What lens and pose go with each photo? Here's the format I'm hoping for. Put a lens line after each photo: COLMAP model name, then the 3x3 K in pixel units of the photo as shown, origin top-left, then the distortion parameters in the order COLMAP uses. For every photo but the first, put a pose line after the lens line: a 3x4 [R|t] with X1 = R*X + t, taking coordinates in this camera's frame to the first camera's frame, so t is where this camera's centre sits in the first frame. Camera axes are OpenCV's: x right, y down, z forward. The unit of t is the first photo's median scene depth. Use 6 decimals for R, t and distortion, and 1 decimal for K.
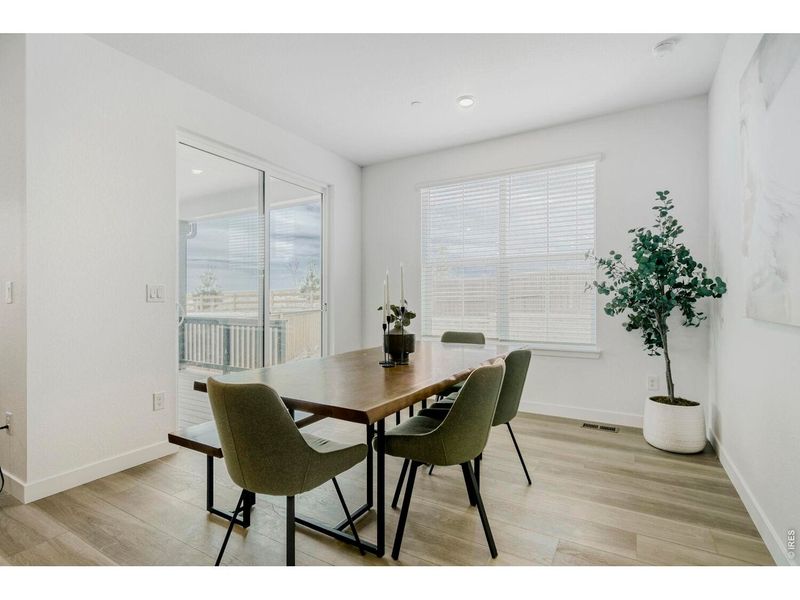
lens RADIAL K [[392.0, 0, 400.7], [0, 392.0, 298.3], [0, 0, 1]] dist [0.002260, 0.000190]
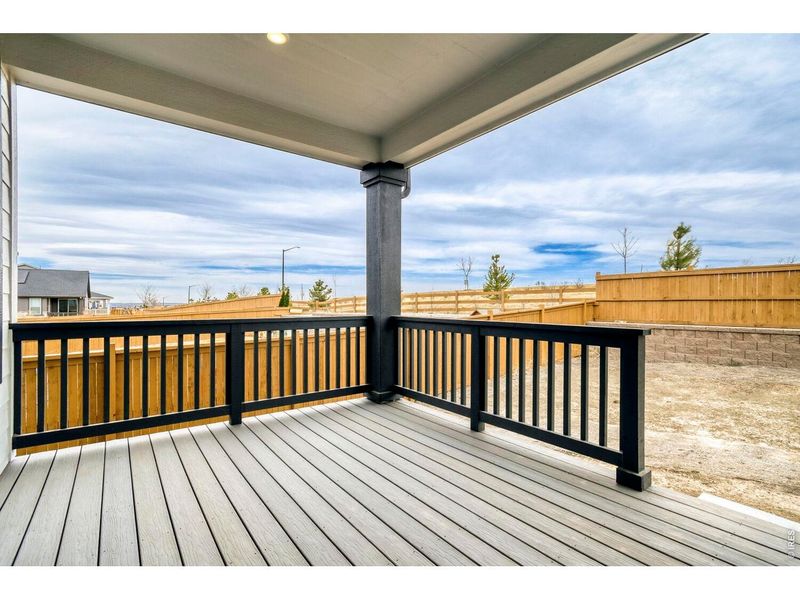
lens RADIAL K [[392.0, 0, 400.7], [0, 392.0, 298.3], [0, 0, 1]] dist [0.002260, 0.000190]
pose [[0.917483, 0.000114, -0.397775, -0.699596], [-0.002817, 0.999977, -0.006211, 0.054665], [0.397766, 0.006819, 0.917462, 1.000357]]
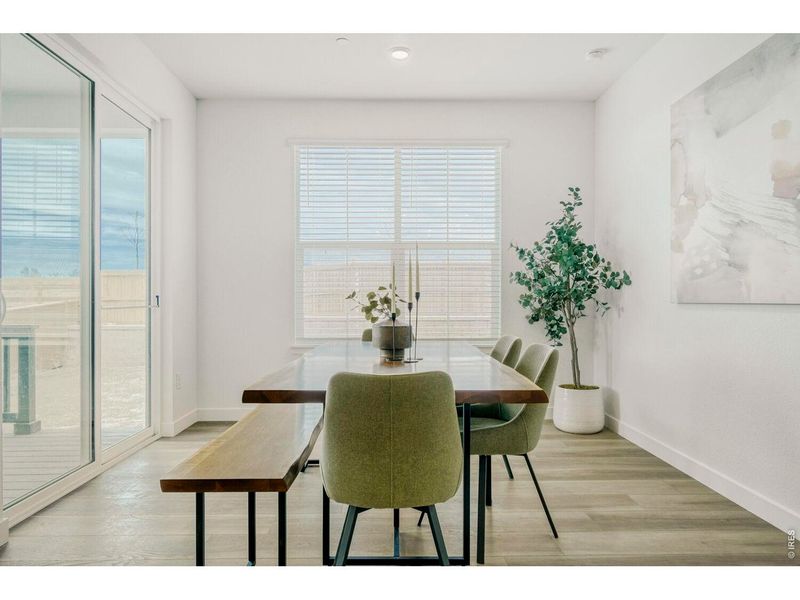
lens RADIAL K [[528.1, 0, 399.4], [0, 528.1, 304.0], [0, 0, 1]] dist [0.012371, 0.003167]
pose [[0.856859, -0.000243, 0.515550, -0.453068], [-0.004446, 0.999959, 0.007861, 0.028042], [-0.515531, -0.009028, 0.856823, 0.024829]]
